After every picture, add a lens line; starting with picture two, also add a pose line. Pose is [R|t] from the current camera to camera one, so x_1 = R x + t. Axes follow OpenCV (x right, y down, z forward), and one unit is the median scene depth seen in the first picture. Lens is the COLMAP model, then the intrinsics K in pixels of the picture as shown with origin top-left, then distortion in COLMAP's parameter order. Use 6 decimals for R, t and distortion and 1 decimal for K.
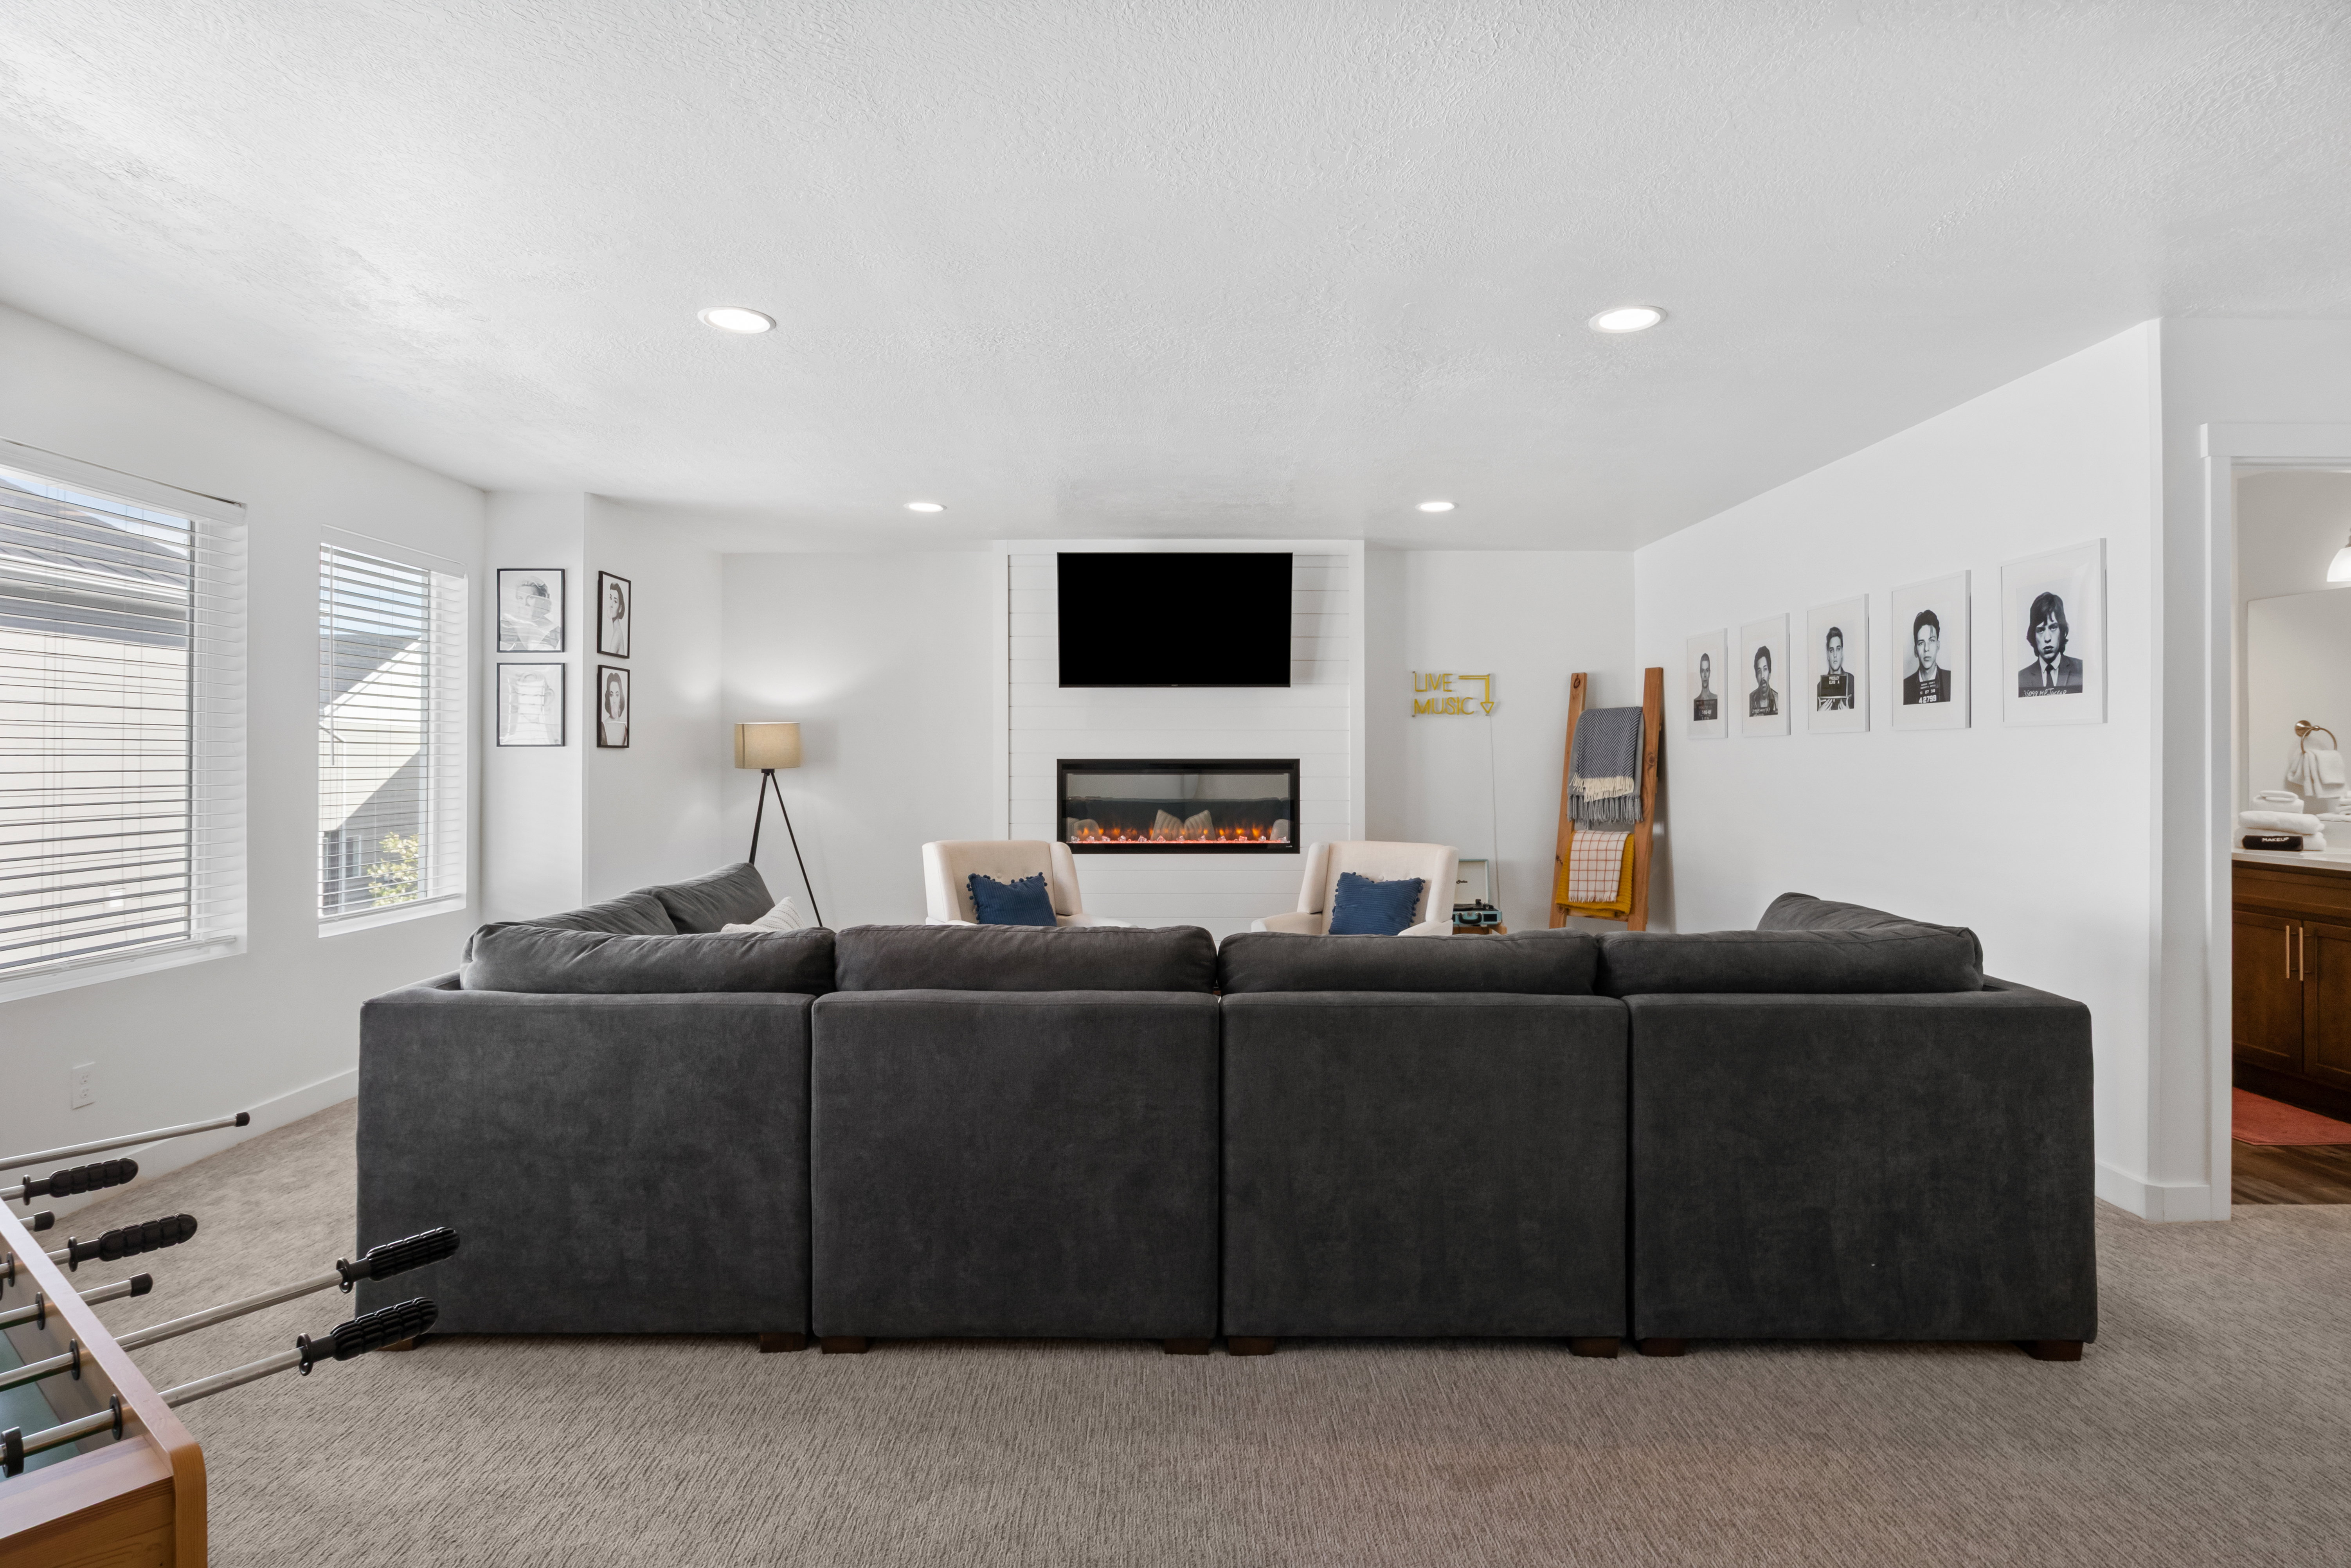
lens RADIAL K [[1198.1, 0, 1174.6], [0, 1198.1, 745.6], [0, 0, 1]] dist [-0.013315, 0.000749]
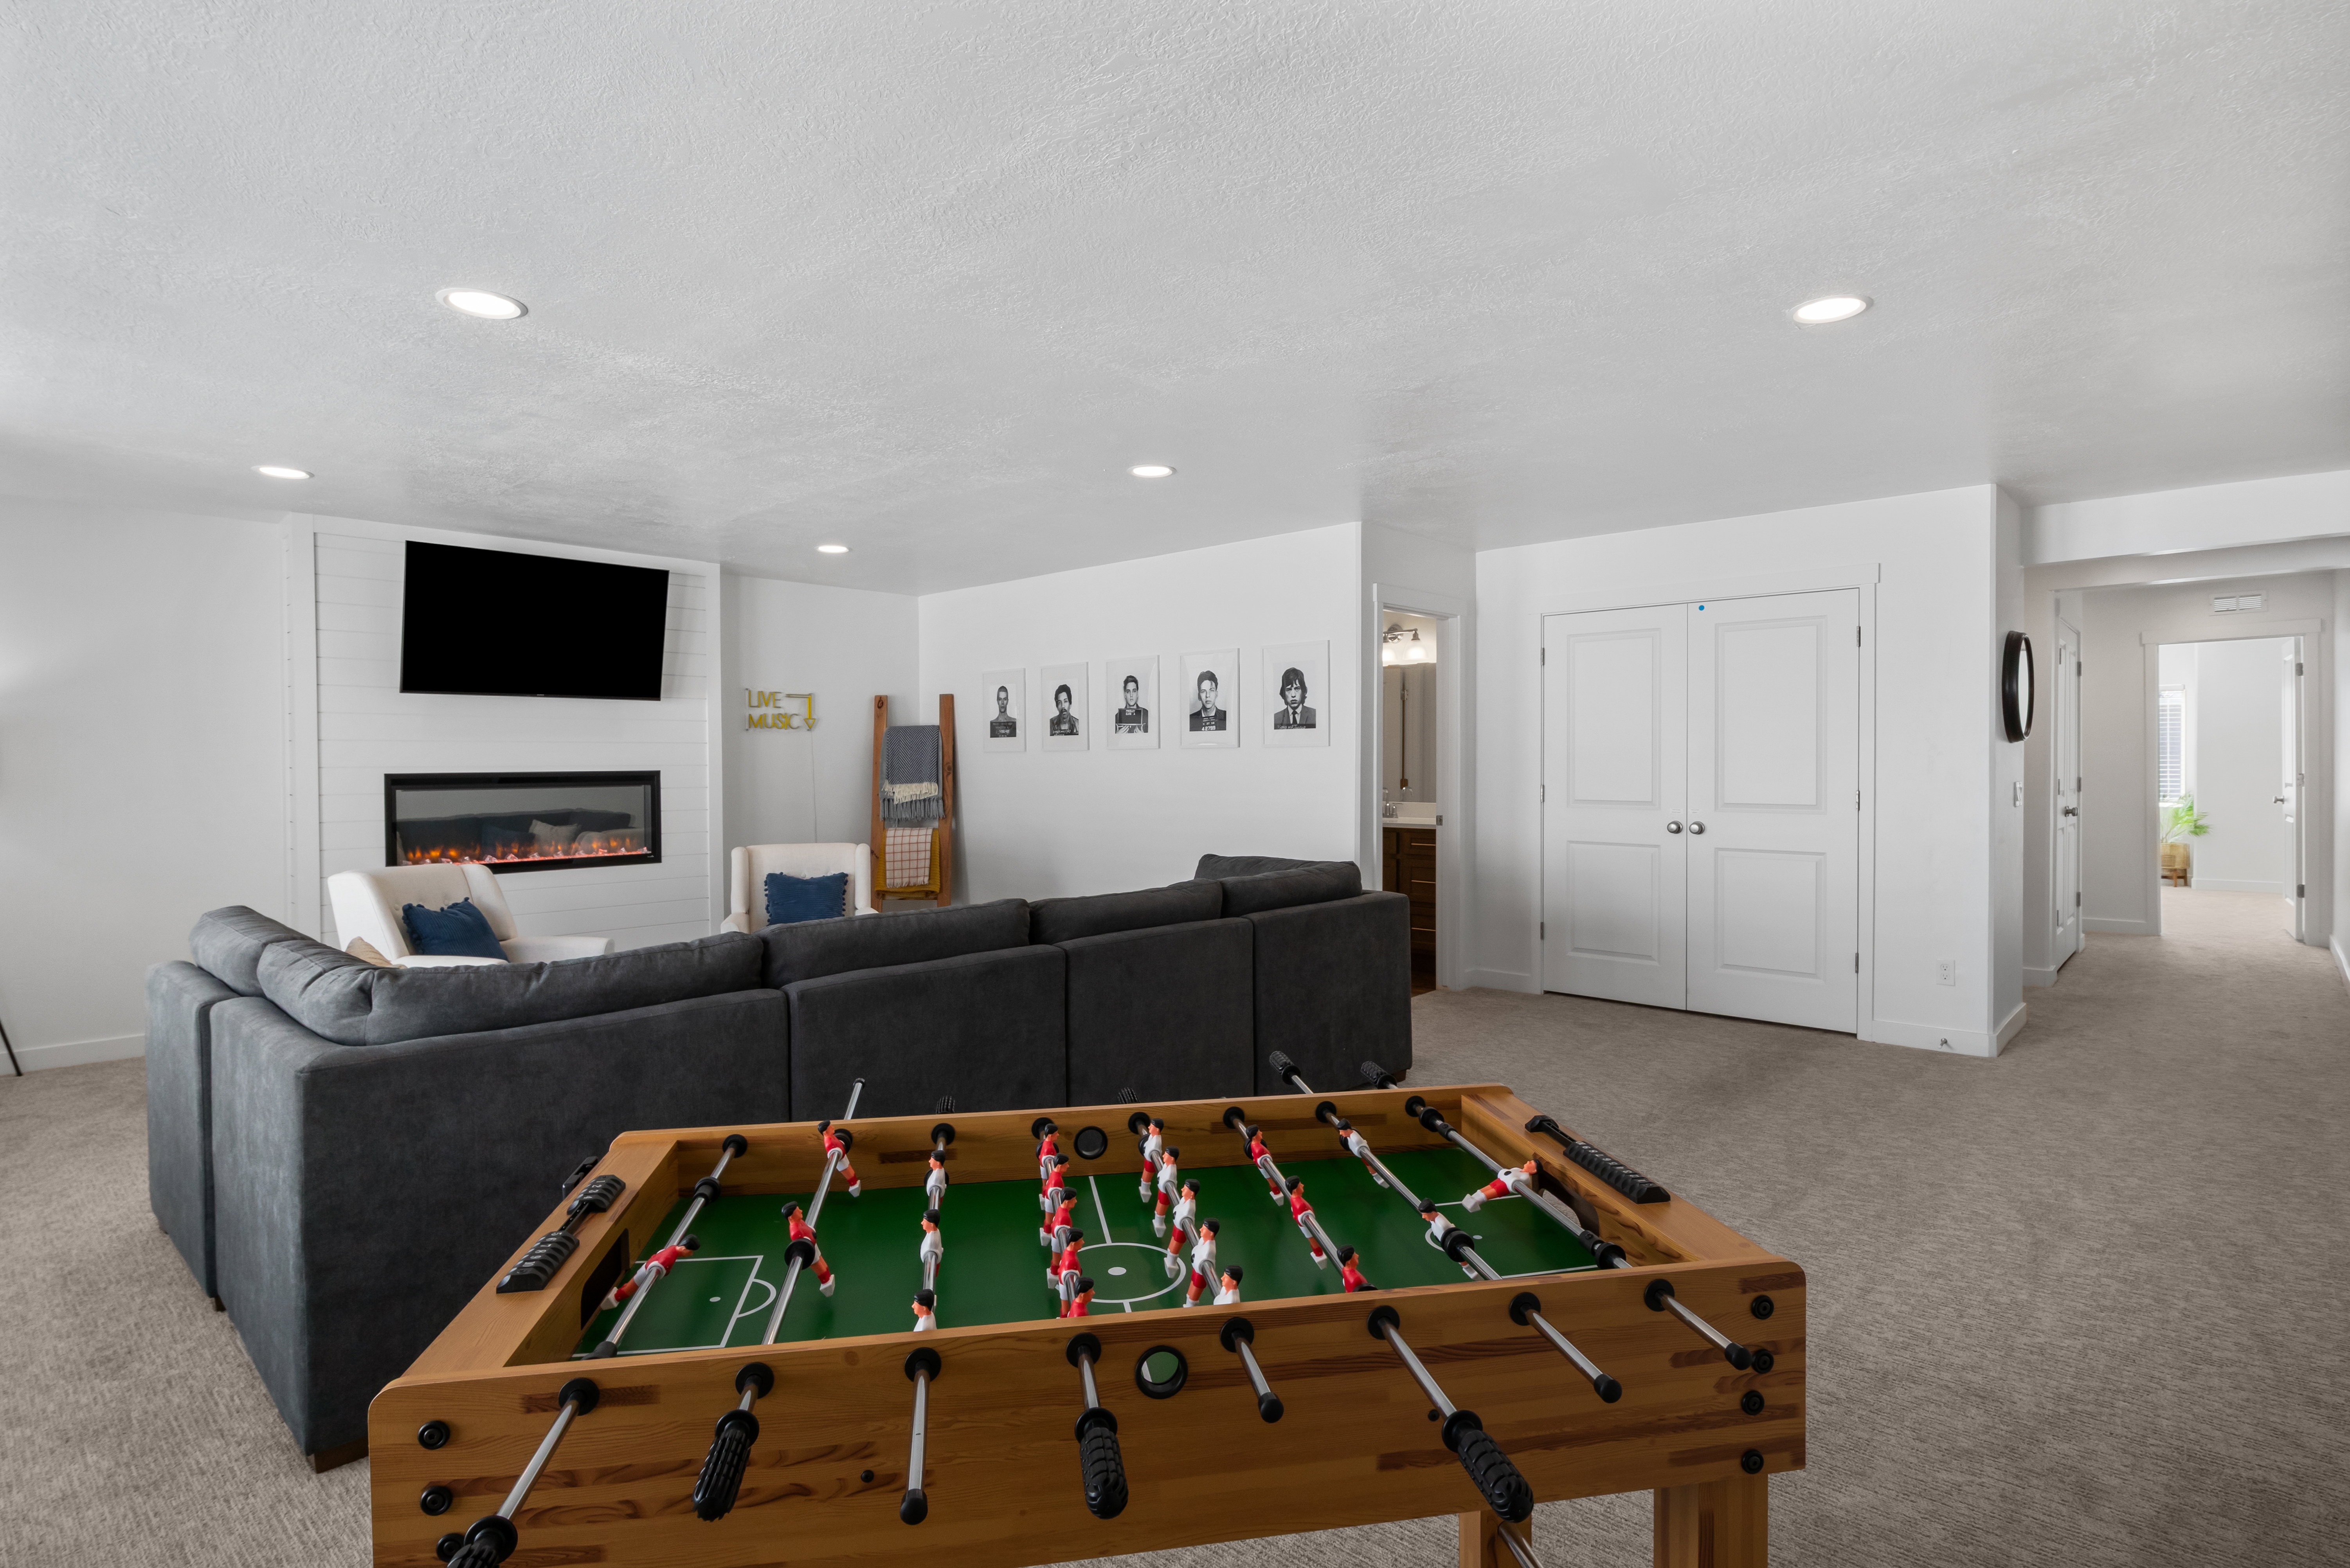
lens RADIAL K [[1180.3, 0, 1176.3], [0, 1180.3, 770.4], [0, 0, 1]] dist [-0.007448, -0.001188]
pose [[0.681336, -0.010552, 0.731894, -0.418487], [-0.000963, 0.999882, 0.015312, -0.006020], [-0.731970, -0.011138, 0.681246, -0.012629]]
